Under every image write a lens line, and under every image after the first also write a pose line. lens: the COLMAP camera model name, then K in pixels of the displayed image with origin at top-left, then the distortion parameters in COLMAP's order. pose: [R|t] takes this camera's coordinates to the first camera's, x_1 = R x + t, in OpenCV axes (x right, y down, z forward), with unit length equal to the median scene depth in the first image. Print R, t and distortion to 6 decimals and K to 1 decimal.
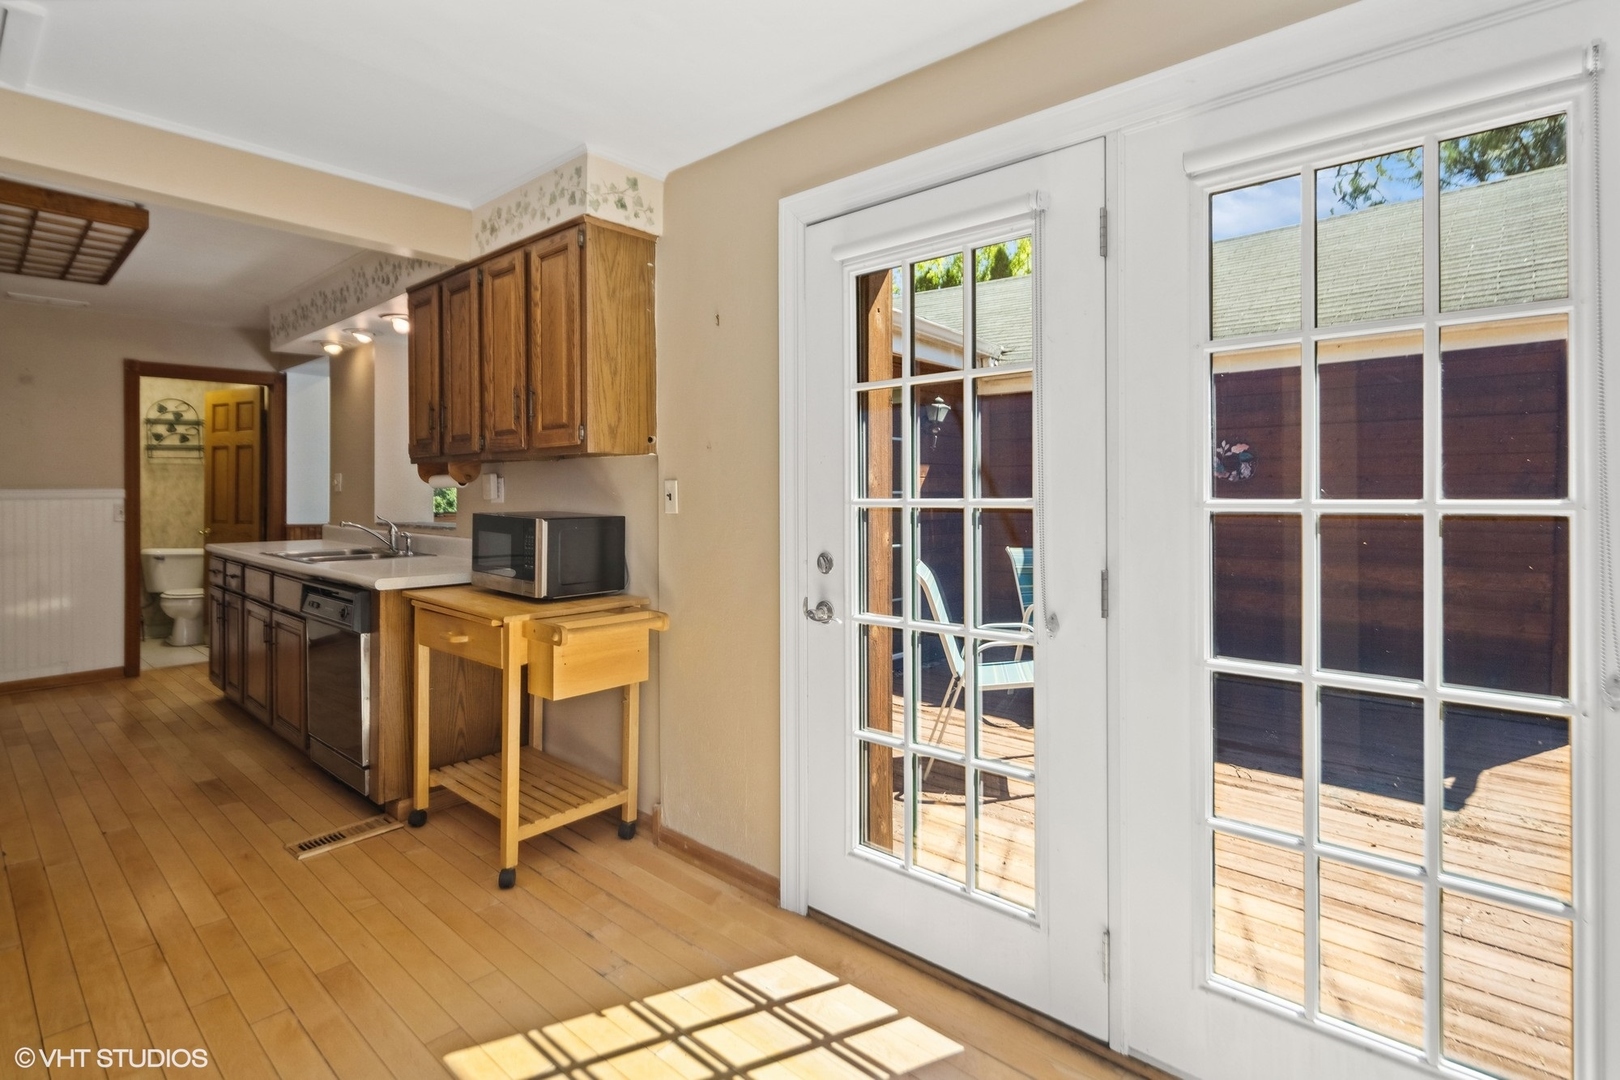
lens RADIAL K [[792.4, 0, 804.4], [0, 792.4, 489.0], [0, 0, 1]] dist [-0.003570, -0.000770]
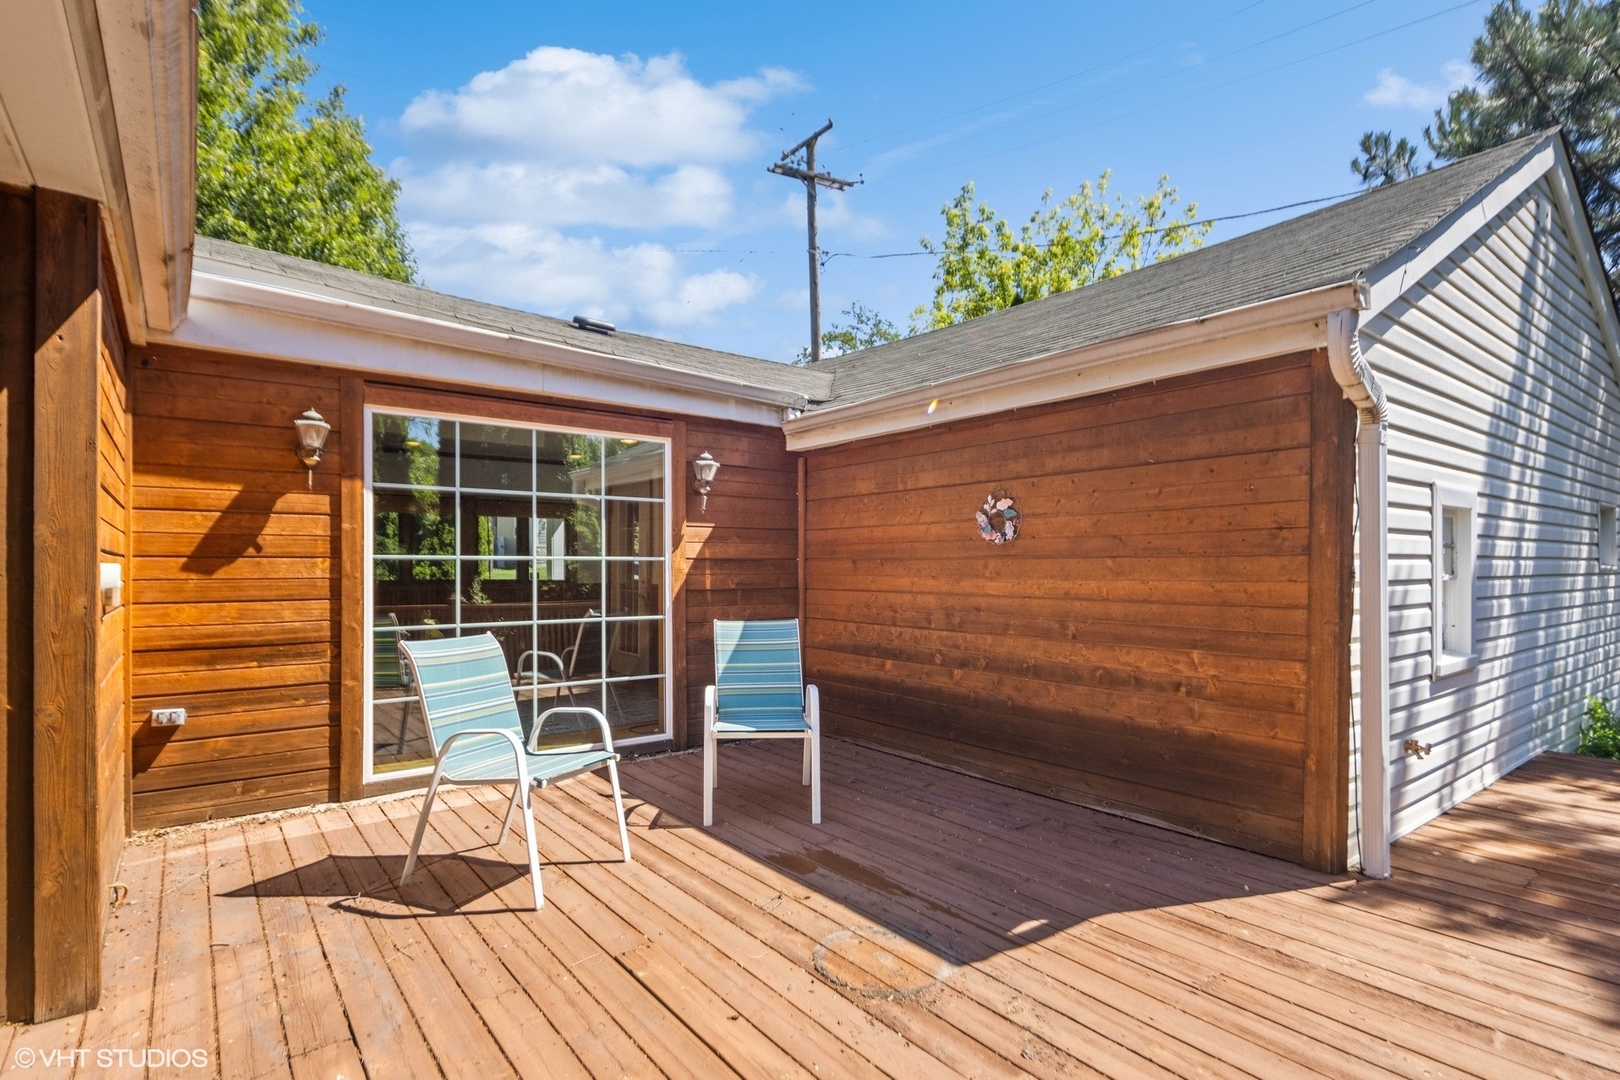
lens RADIAL K [[802.6, 0, 812.0], [0, 802.6, 558.3], [0, 0, 1]] dist [-0.001513, -0.000250]
pose [[0.985533, -0.003395, -0.169451, 0.495443], [0.003044, 0.999993, -0.002330, 0.007094], [0.169457, 0.001781, 0.985536, 0.134906]]
